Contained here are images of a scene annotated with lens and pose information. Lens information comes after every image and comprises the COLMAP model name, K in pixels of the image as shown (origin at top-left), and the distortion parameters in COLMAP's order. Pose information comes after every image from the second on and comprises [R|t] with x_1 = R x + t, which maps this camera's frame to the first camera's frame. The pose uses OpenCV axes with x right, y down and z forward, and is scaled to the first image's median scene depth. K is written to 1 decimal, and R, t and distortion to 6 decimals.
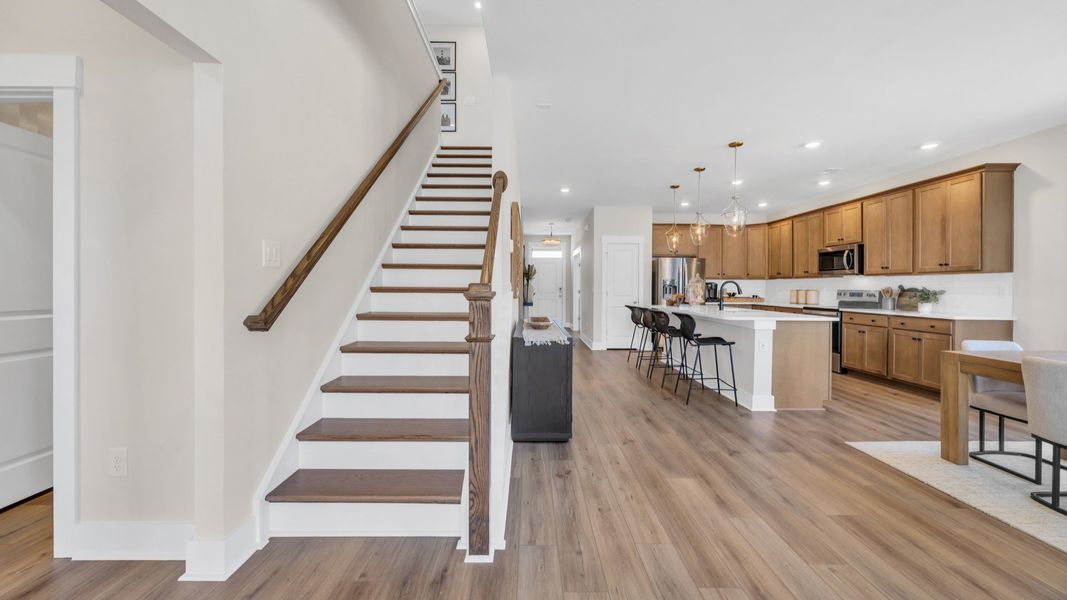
lens RADIAL K [[404.0, 0, 546.0], [0, 404.0, 284.7], [0, 0, 1]] dist [0.001432, 0.000203]
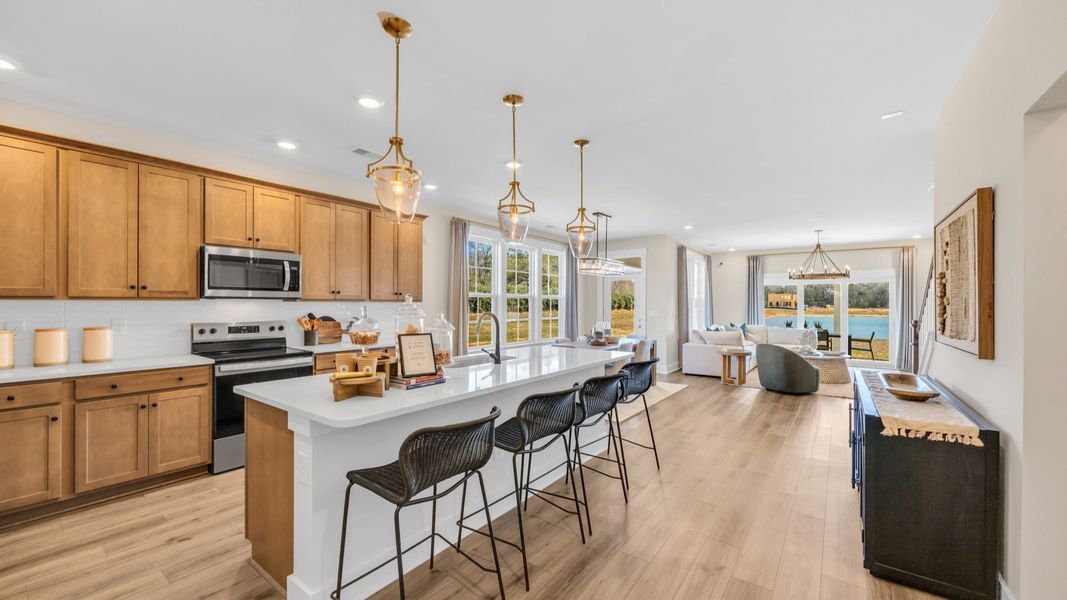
lens RADIAL K [[408.9, 0, 533.4], [0, 408.9, 303.4], [0, 0, 1]] dist [-0.001604, 0.000003]
pose [[-0.775545, -0.005707, 0.631266, 0.019367], [-0.011739, 0.999917, -0.005383, -0.017853], [-0.631183, -0.011585, -0.775547, 1.260145]]
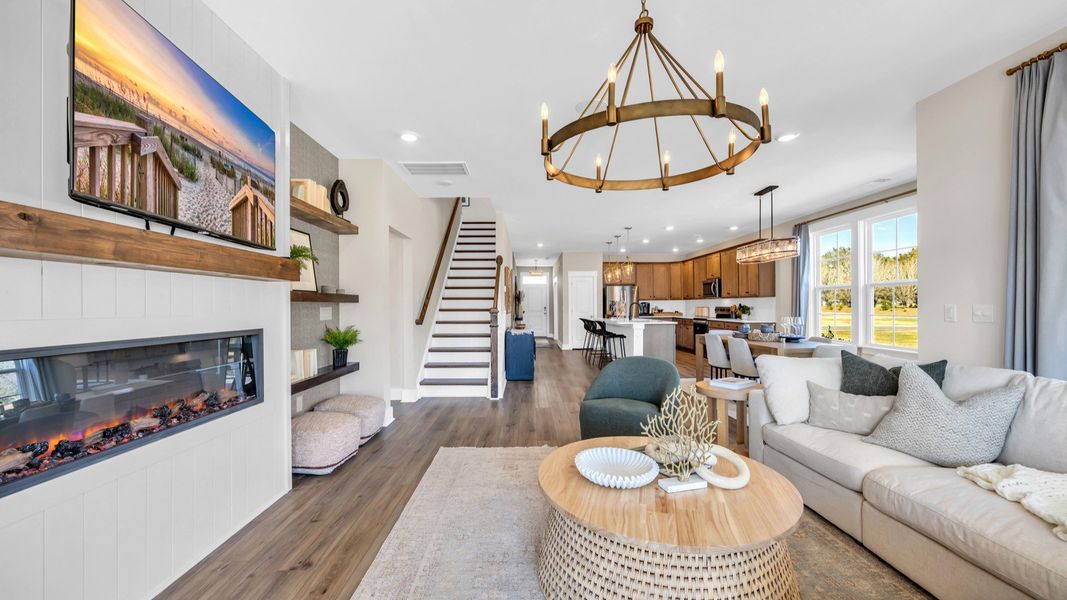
lens RADIAL K [[408.9, 0, 539.9], [0, 408.9, 306.3], [0, 0, 1]] dist [-0.001604, 0.000003]
pose [[0.999902, -0.010992, -0.008706, 0.062358], [0.011060, 0.999909, 0.007776, -0.010188], [0.008620, -0.007871, 0.999932, -0.620955]]
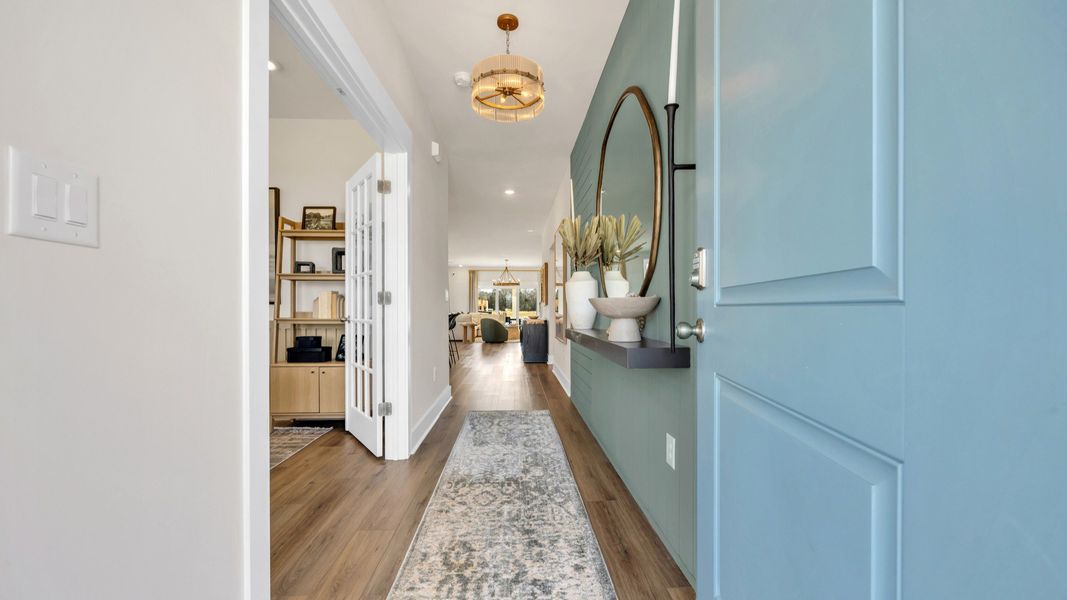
lens RADIAL K [[408.9, 0, 533.9], [0, 408.9, 306.7], [0, 0, 1]] dist [-0.001604, 0.000003]
pose [[-0.999946, -0.003242, -0.009894, -0.003118], [-0.003094, 0.999883, -0.015004, 0.049681], [0.009942, -0.014973, -0.999838, 2.130378]]
